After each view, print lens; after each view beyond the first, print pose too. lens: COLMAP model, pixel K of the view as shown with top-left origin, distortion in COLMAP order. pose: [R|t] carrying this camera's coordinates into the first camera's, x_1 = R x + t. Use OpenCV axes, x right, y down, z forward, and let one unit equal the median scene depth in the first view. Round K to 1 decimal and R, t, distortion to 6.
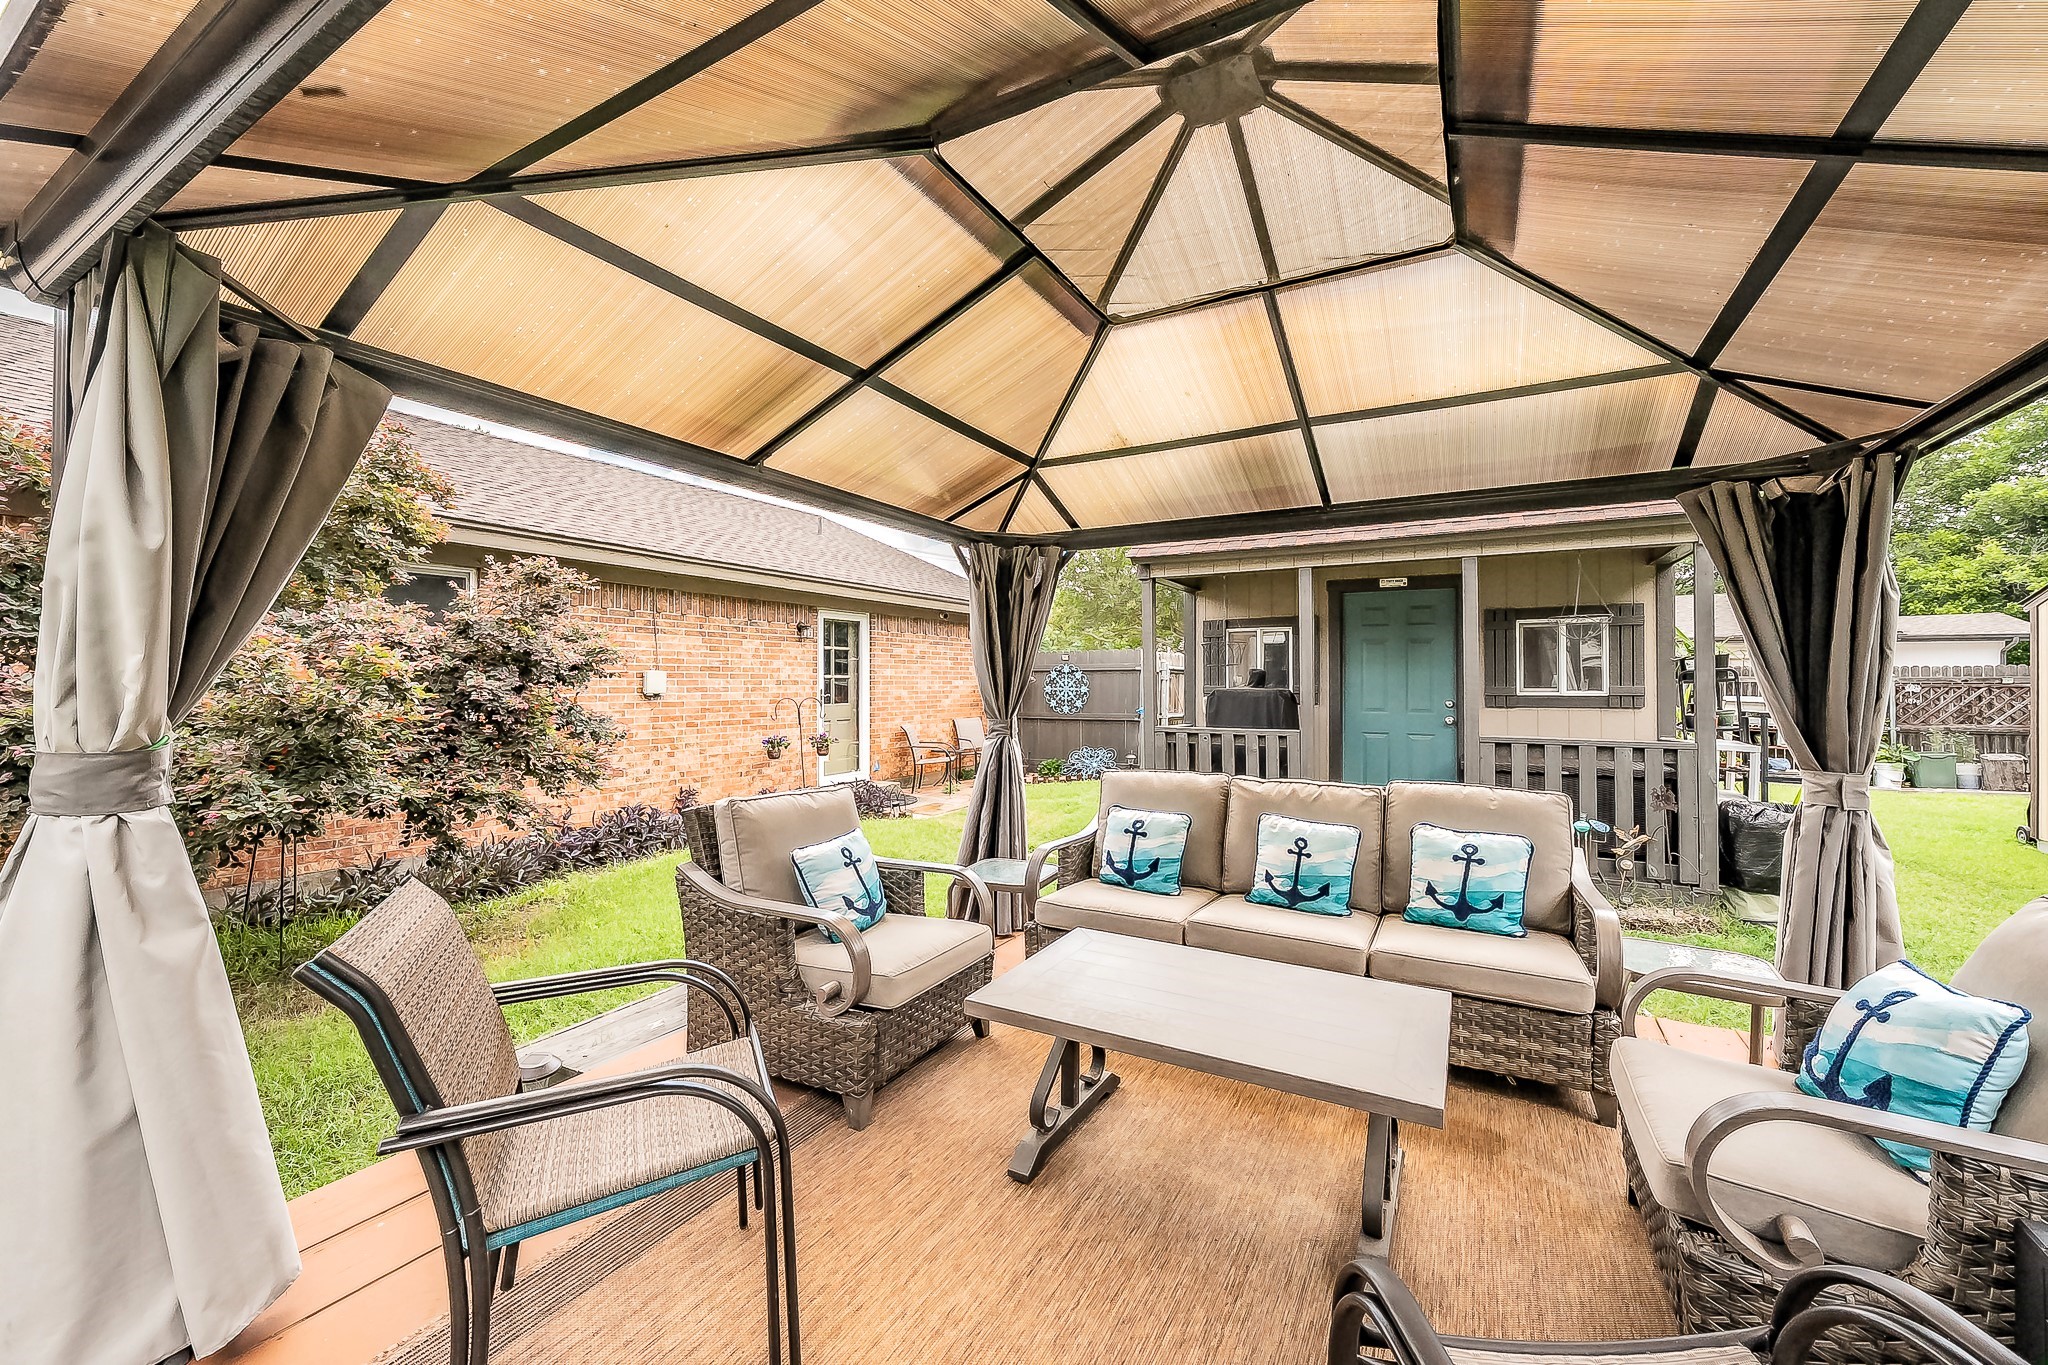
lens RADIAL K [[803.4, 0, 1017.7], [0, 803.4, 674.9], [0, 0, 1]] dist [0.000168, 0.000108]
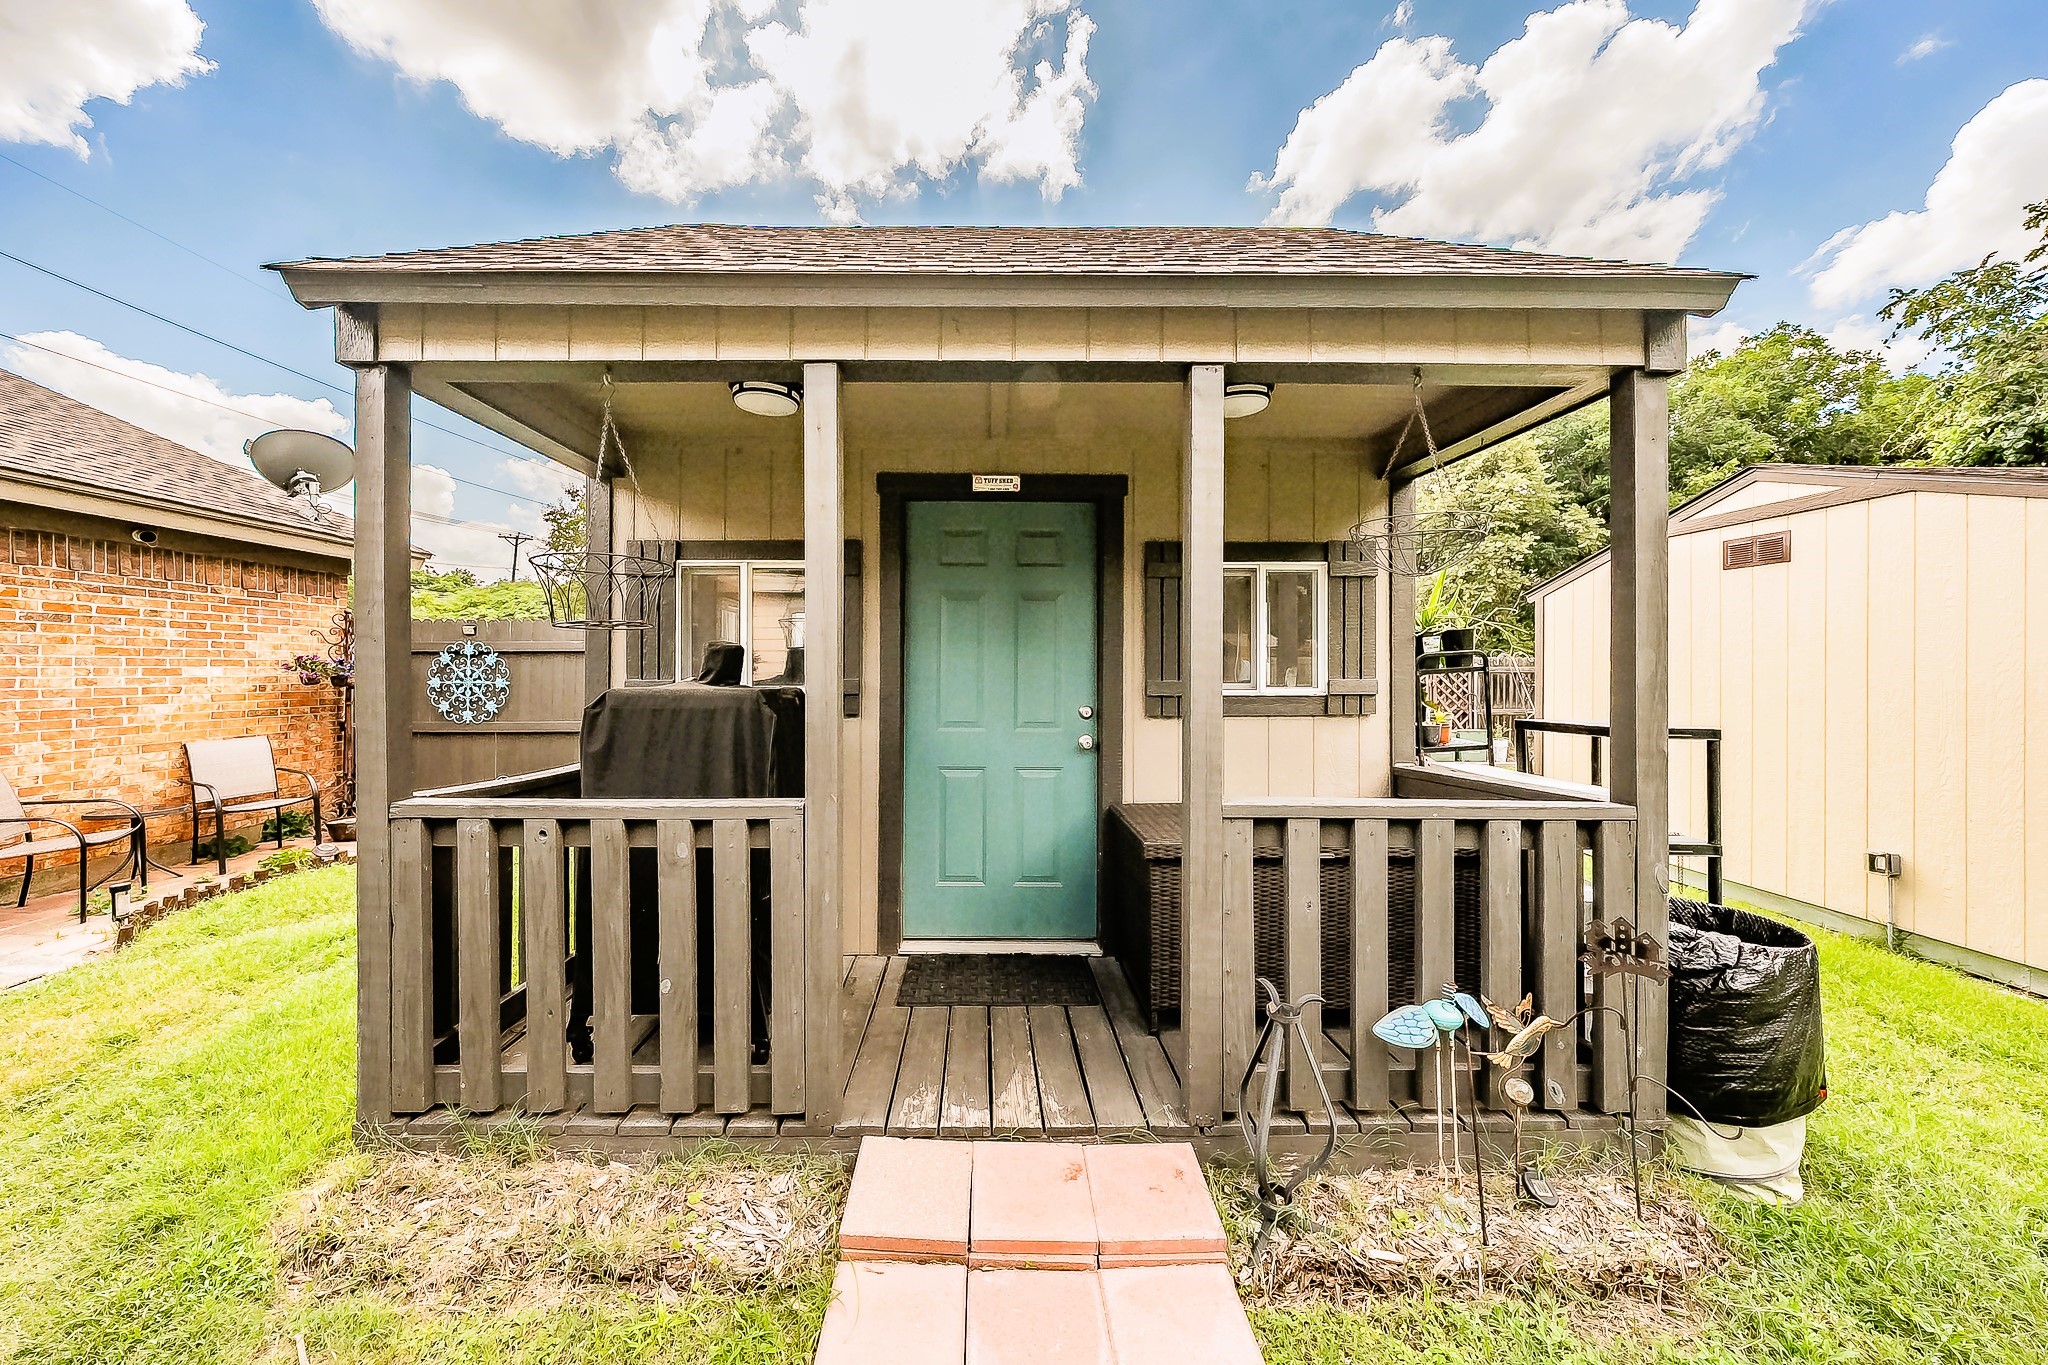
lens RADIAL K [[700.6, 0, 1006.6], [0, 700.6, 669.9], [0, 0, 1]] dist [-0.008959, 0.001903]
pose [[0.859535, 0.001529, 0.511075, 0.241711], [-0.005925, 0.999958, 0.006974, 0.004226], [-0.511043, -0.009022, 0.859508, 0.608269]]
